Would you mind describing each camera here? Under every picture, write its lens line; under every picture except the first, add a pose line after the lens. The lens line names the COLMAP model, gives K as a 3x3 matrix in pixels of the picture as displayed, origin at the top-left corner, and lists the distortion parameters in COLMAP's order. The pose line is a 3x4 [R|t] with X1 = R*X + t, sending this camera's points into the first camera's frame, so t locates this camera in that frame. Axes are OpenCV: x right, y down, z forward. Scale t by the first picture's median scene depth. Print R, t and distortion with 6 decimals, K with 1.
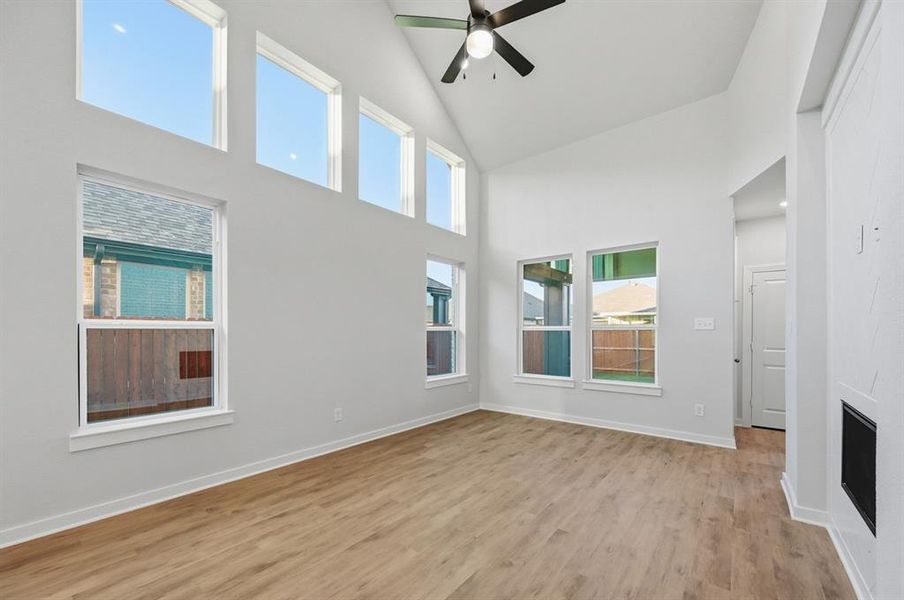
lens RADIAL K [[356.4, 0, 469.1], [0, 356.4, 331.8], [0, 0, 1]] dist [0.000080, -0.000959]
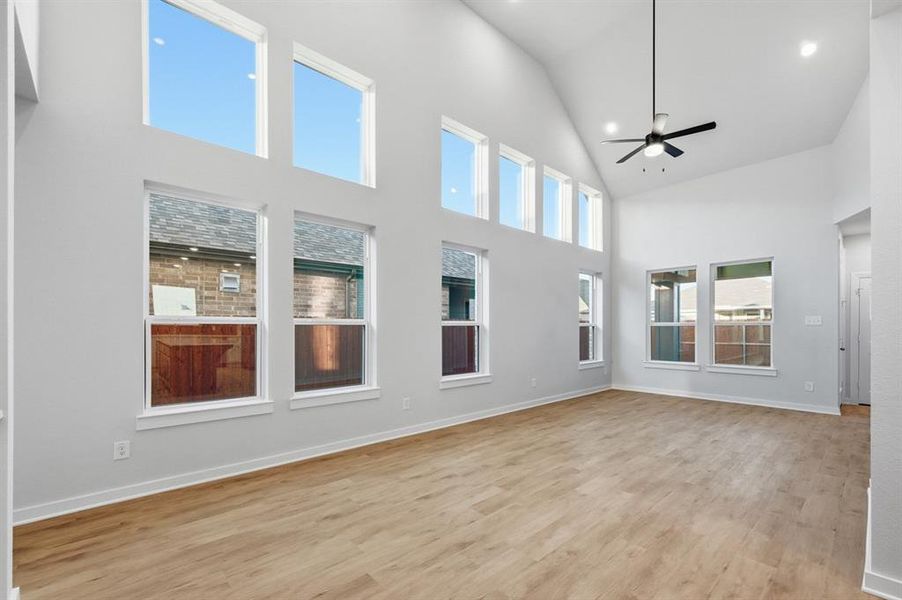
lens RADIAL K [[382.9, 0, 470.2], [0, 382.9, 326.9], [0, 0, 1]] dist [0.003277, -0.001329]
pose [[0.986651, -0.002569, -0.162829, -0.363097], [0.002327, 0.999996, -0.001680, 0.000953], [0.162833, 0.001279, 0.986653, -0.610929]]
